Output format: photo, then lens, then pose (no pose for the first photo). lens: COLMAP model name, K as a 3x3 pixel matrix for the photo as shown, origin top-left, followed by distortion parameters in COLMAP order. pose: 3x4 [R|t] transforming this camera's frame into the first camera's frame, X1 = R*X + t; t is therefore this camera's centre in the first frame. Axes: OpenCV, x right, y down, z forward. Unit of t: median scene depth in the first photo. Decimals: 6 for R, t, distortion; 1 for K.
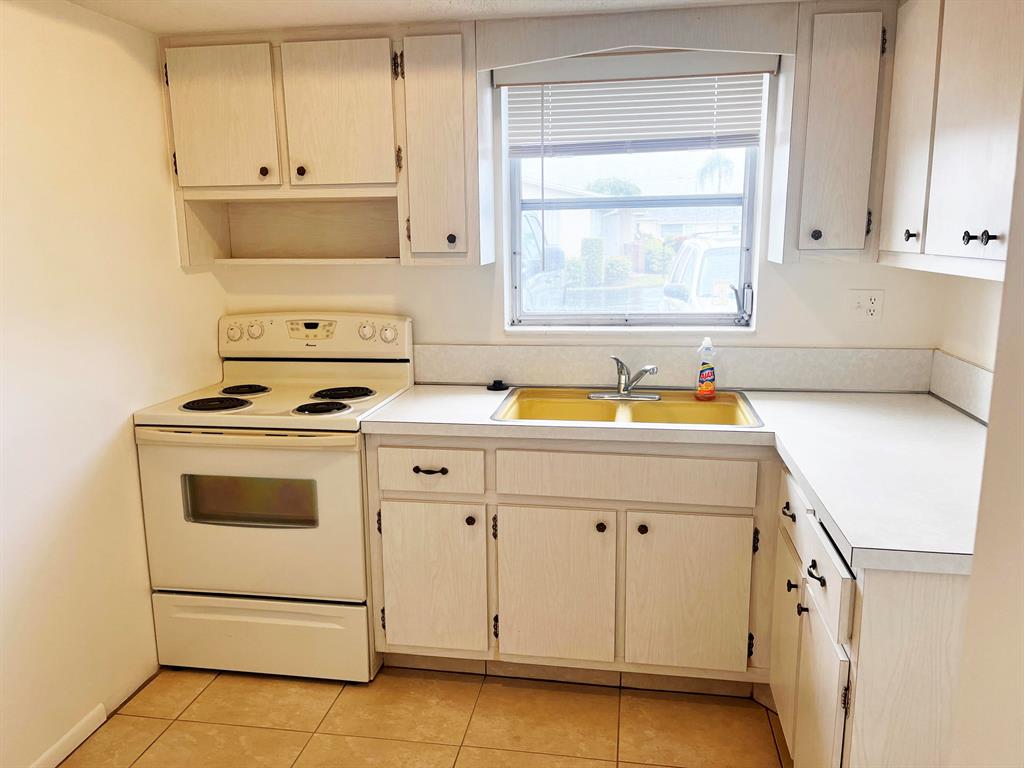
lens RADIAL K [[775.5, 0, 512.0], [0, 775.5, 384.0], [0, 0, 1]] dist [0.054973, -0.079754]
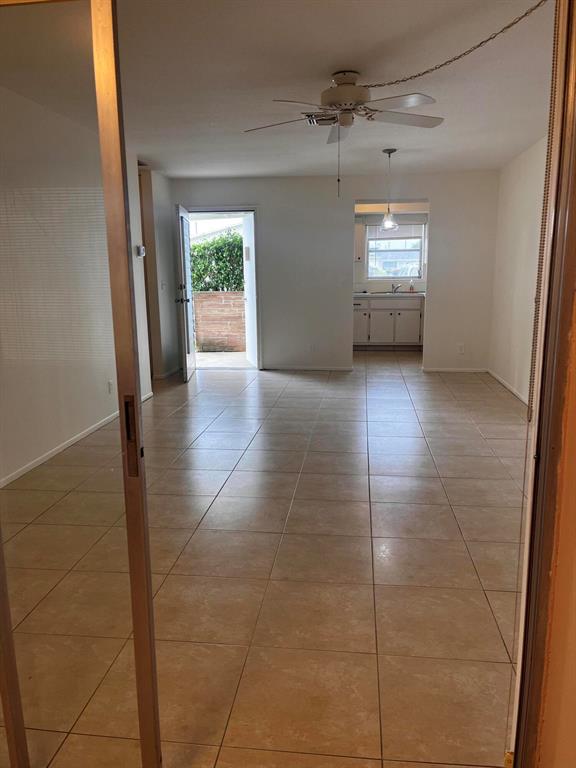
lens RADIAL K [[584.6, 0, 303.0], [0, 584.6, 385.0], [0, 0, 1]] dist [0.066742, -0.001194]
pose [[0.998349, -0.008995, 0.056728, -0.619146], [0.008383, 0.999904, 0.011016, 0.539289], [-0.056821, -0.010522, 0.998329, -2.547805]]
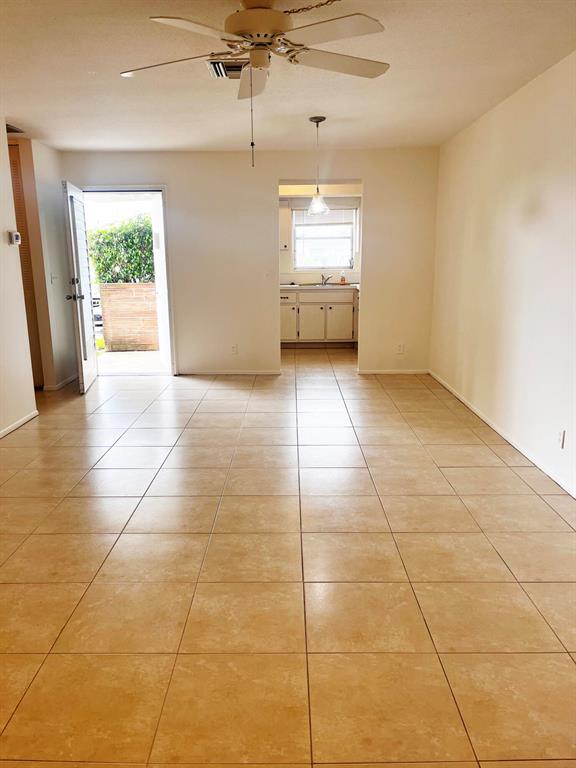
lens RADIAL K [[581.6, 0, 291.1], [0, 581.6, 385.3], [0, 0, 1]] dist [0.054973, -0.079754]
pose [[0.987536, -0.032136, 0.154077, -0.557688], [0.026827, 0.998977, 0.036418, 0.458925], [-0.155089, -0.031830, 0.987388, -2.196193]]
